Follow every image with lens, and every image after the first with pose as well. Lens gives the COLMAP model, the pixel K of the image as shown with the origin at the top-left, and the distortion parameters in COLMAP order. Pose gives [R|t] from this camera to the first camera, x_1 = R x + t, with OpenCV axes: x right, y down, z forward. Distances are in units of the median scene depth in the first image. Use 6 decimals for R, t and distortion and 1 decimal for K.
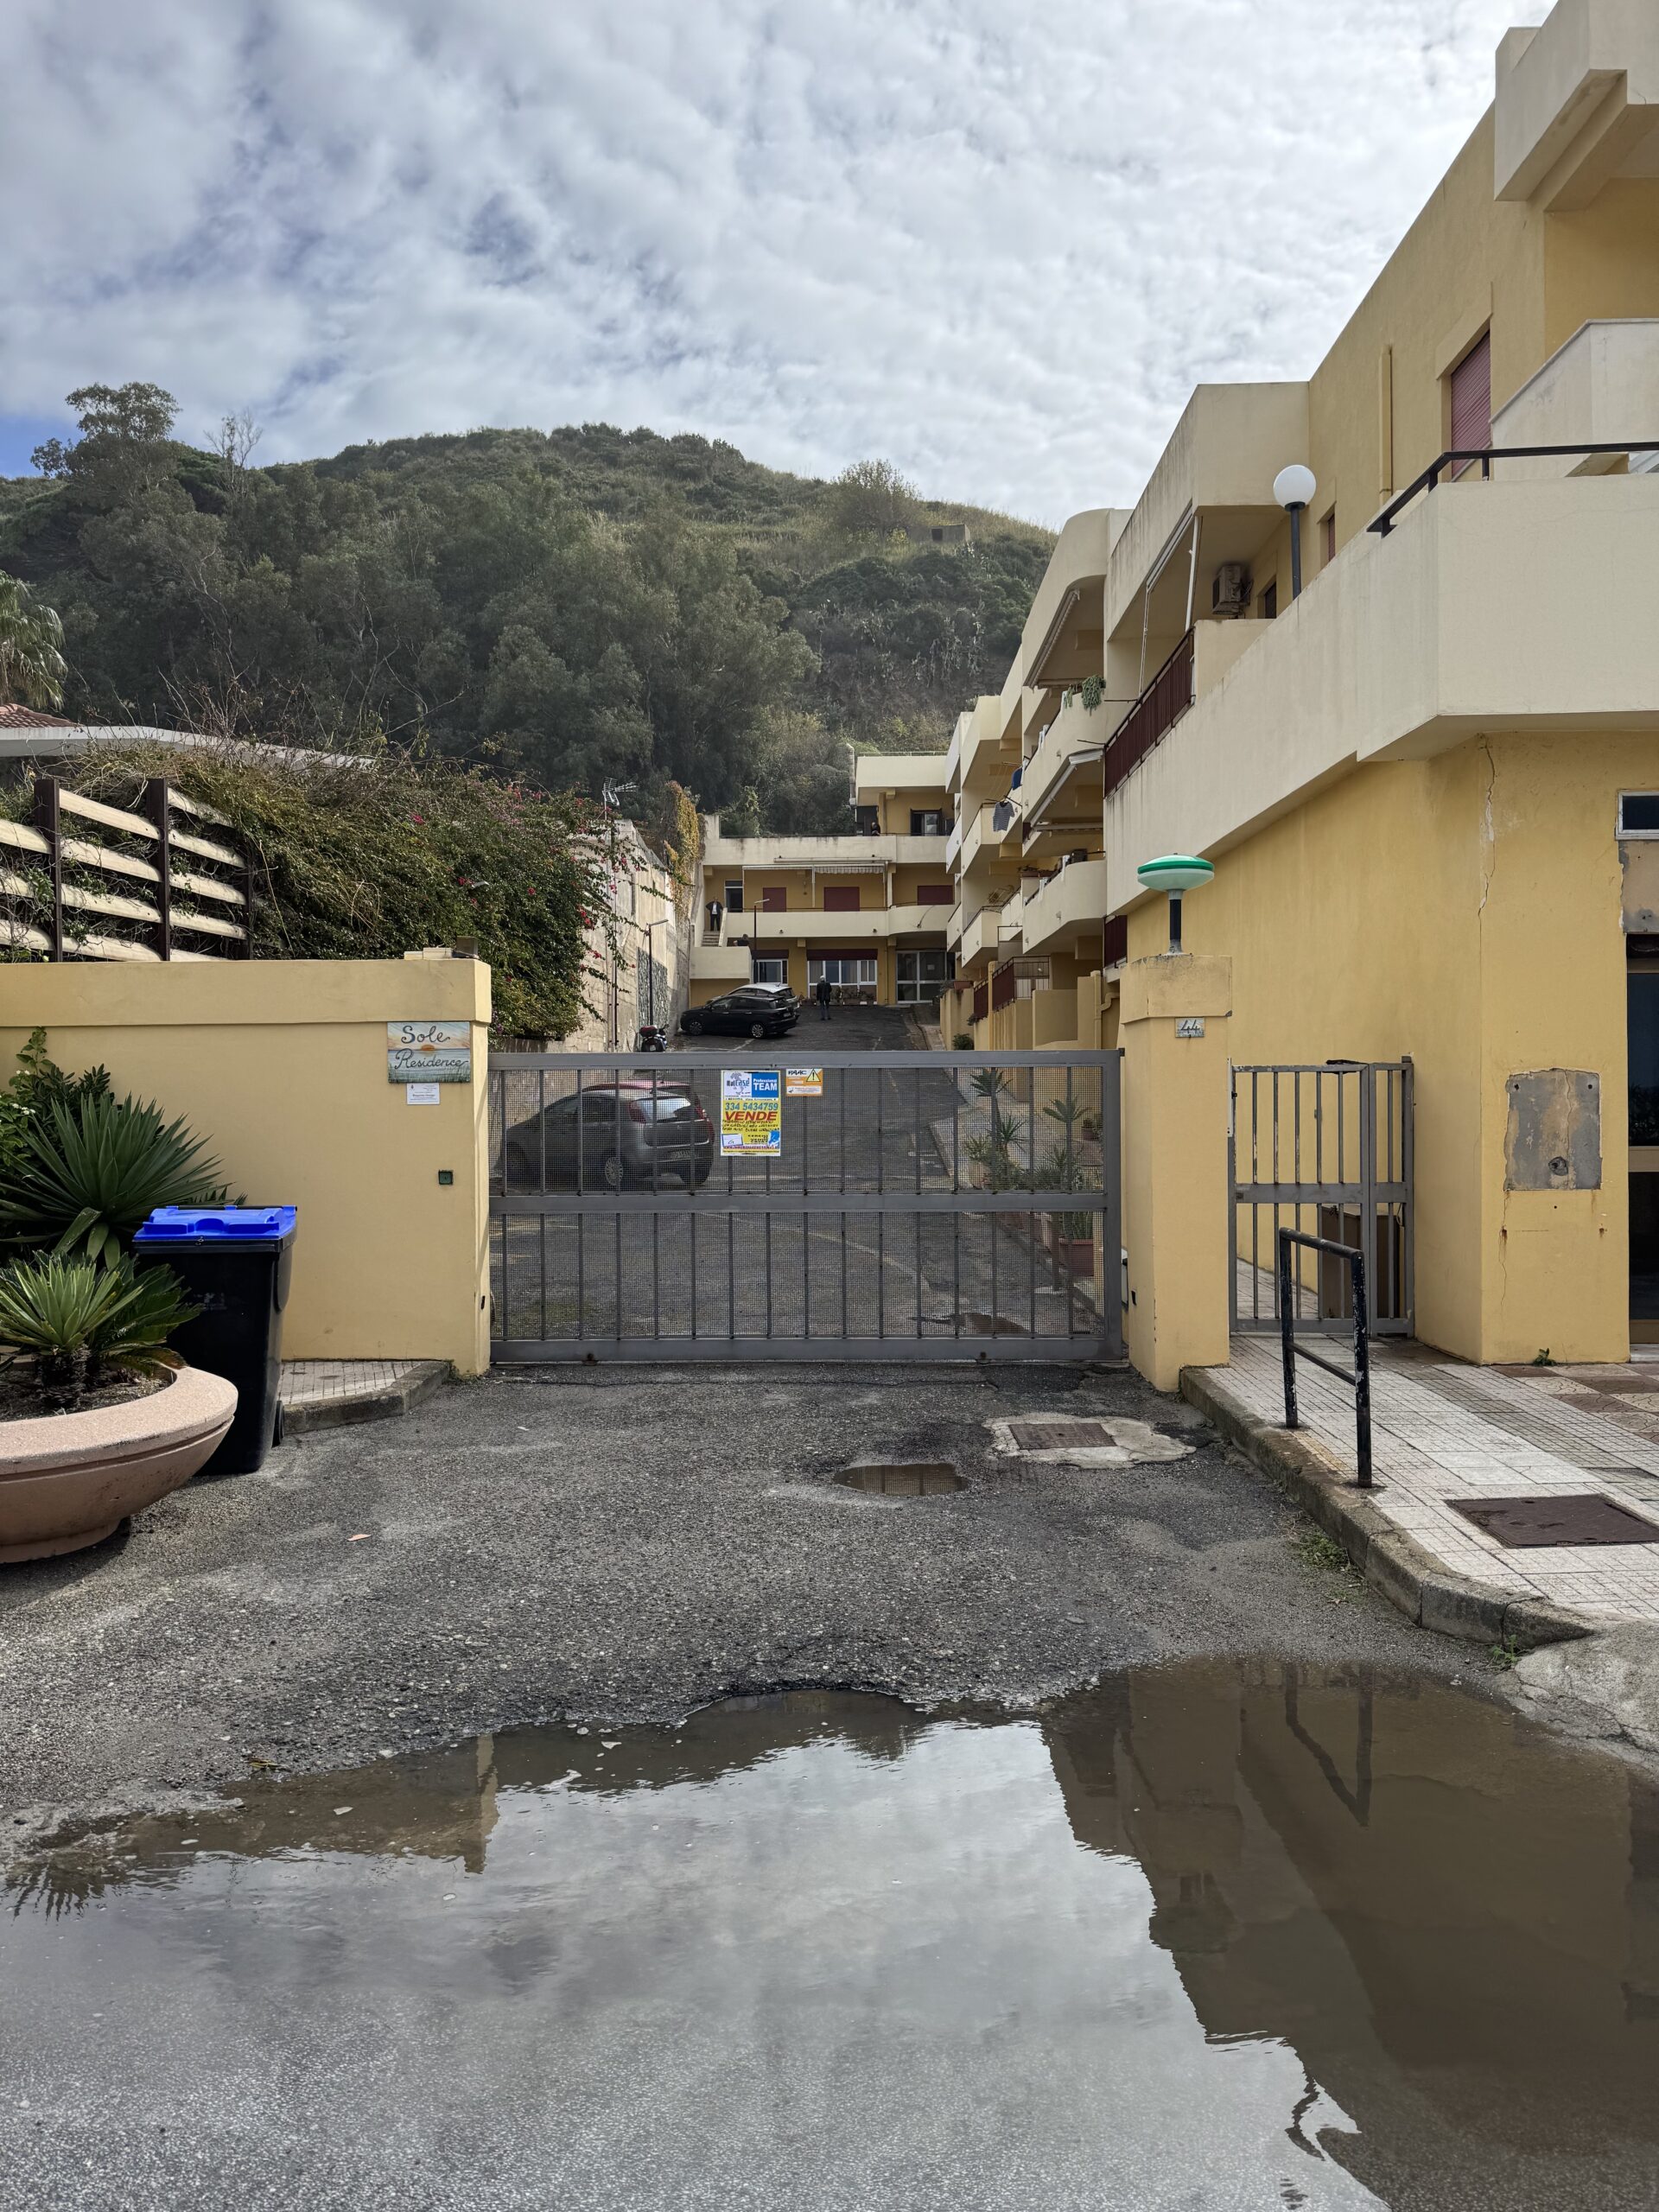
lens RADIAL K [[1556.3, 0, 829.5], [0, 1556.3, 1106.0], [0, 0, 1]] dist [0.004001, -0.002311]
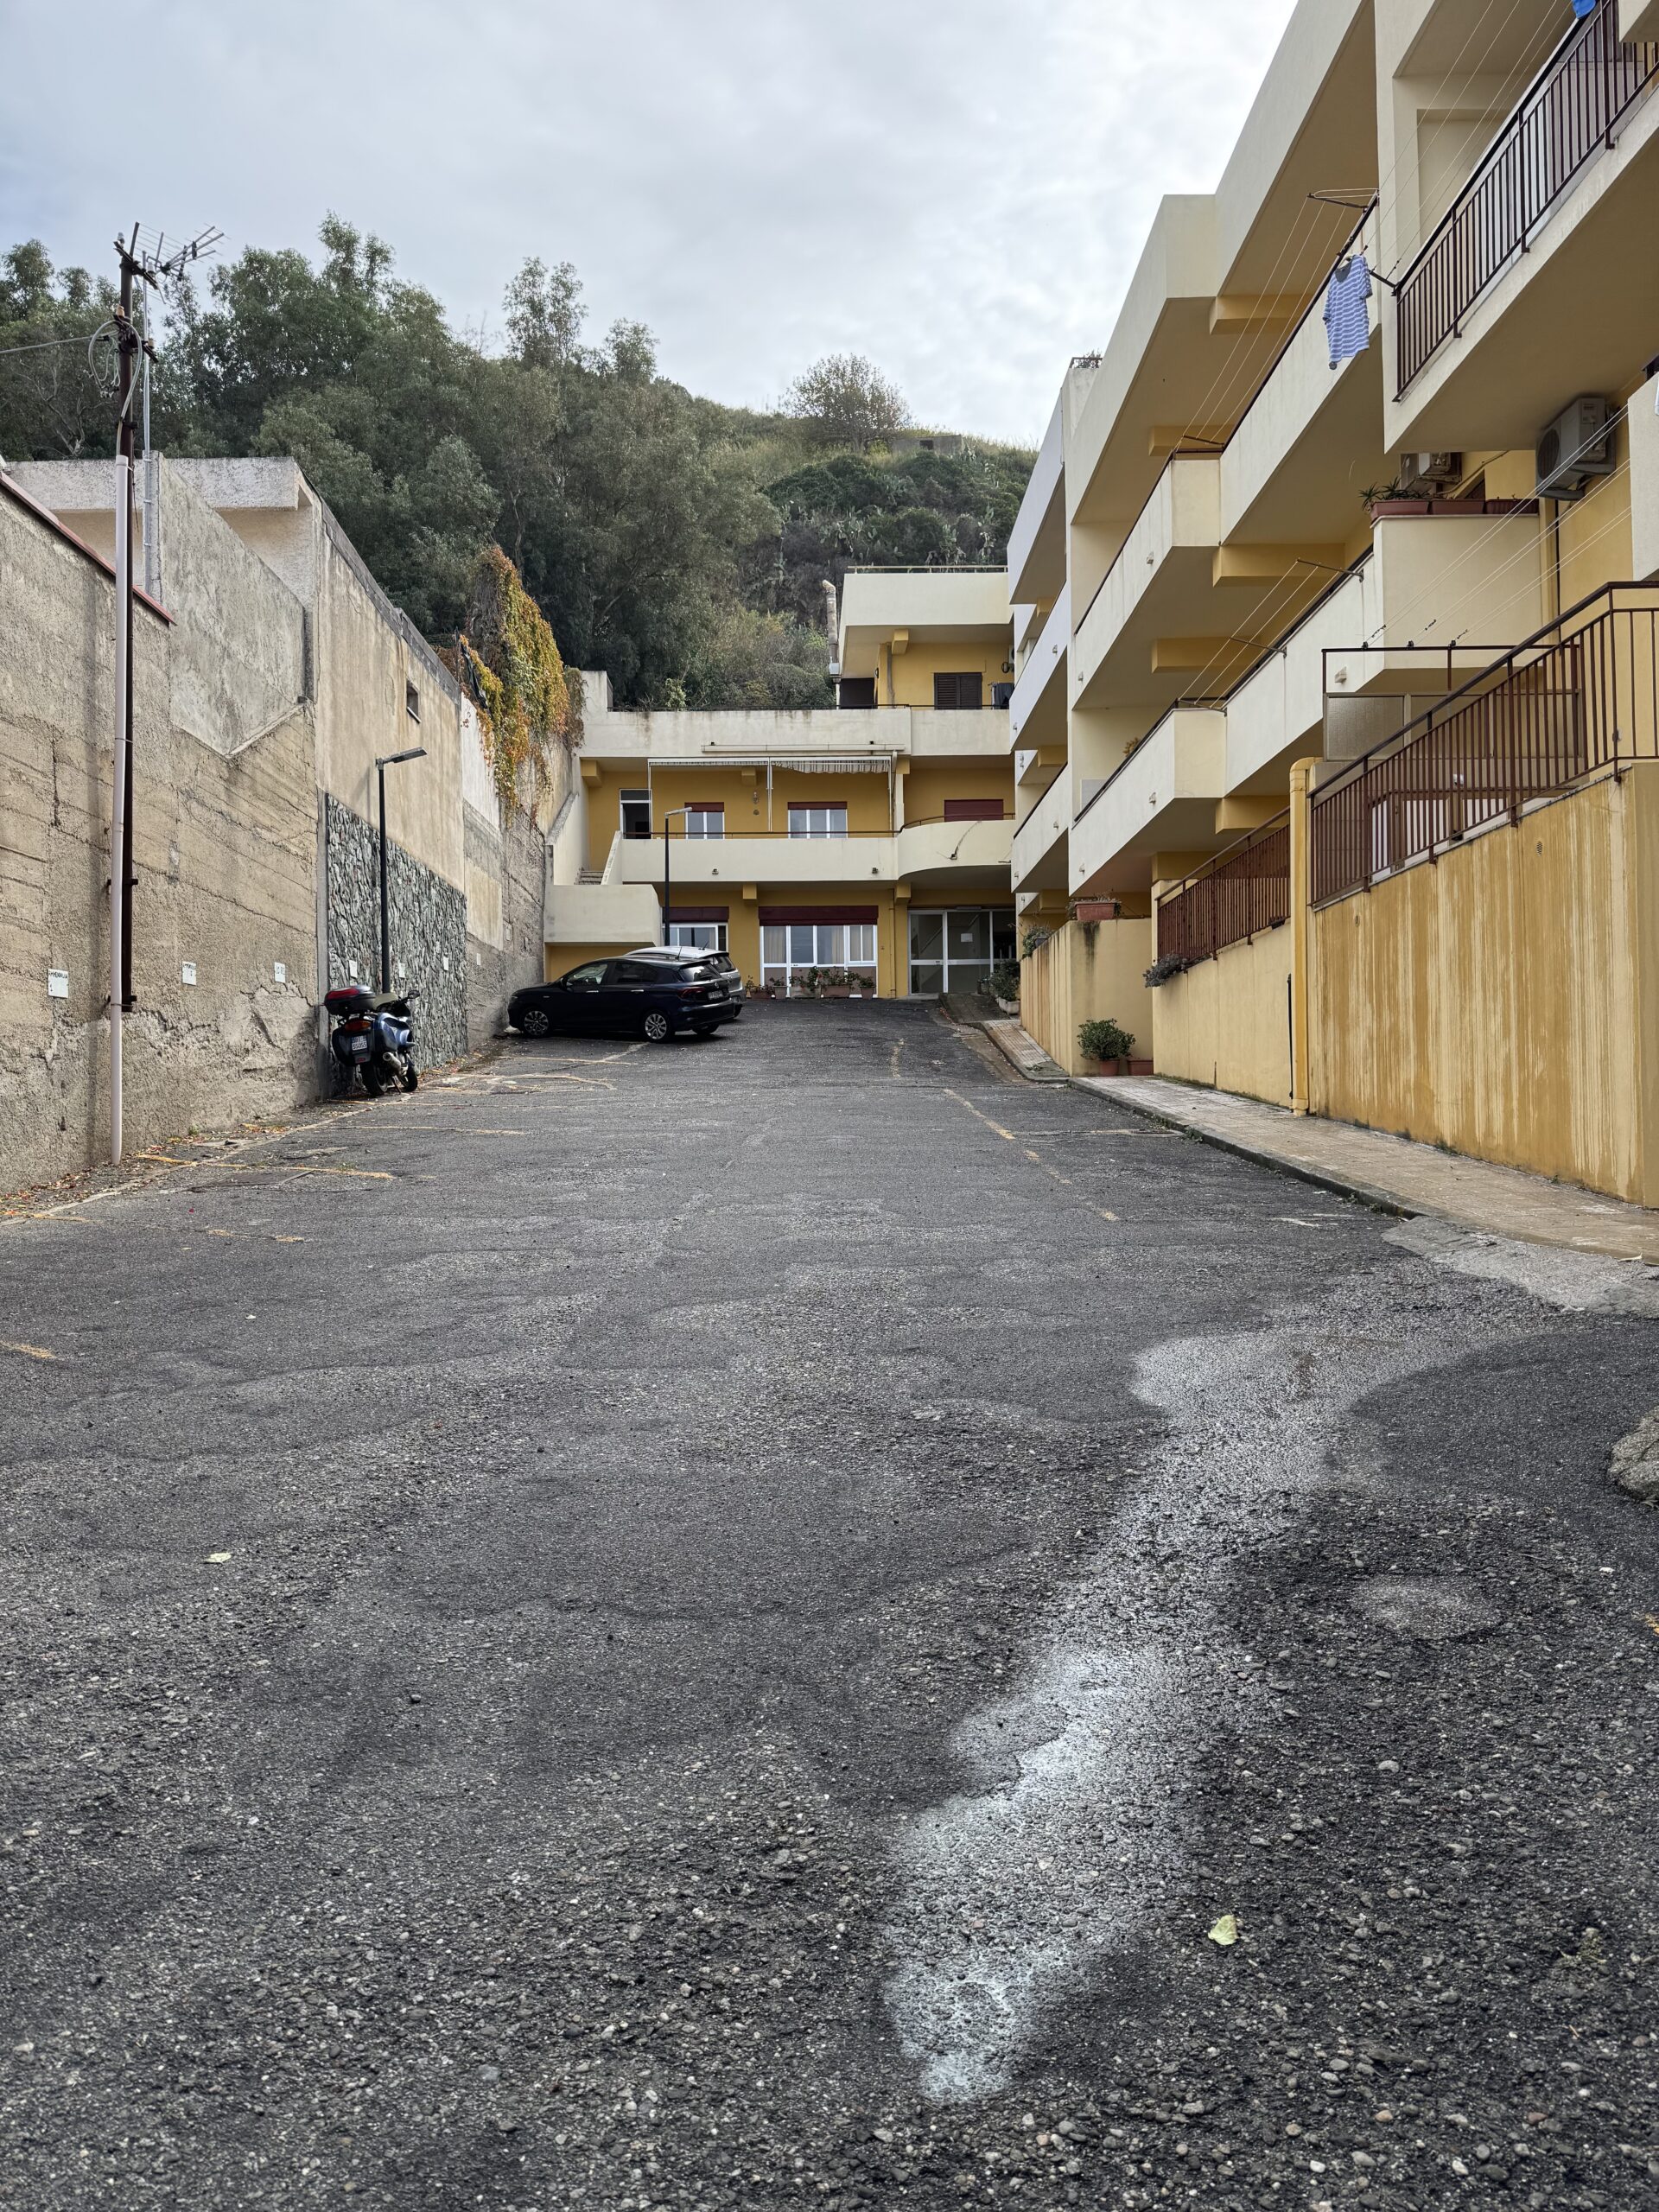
lens RADIAL K [[1556.3, 0, 829.5], [0, 1556.3, 1106.0], [0, 0, 1]] dist [0.004001, -0.002311]
pose [[0.999702, -0.002067, 0.024331, -0.002405], [0.002810, 0.999530, -0.030537, -0.006247], [-0.024257, 0.030596, 0.999237, 0.417860]]
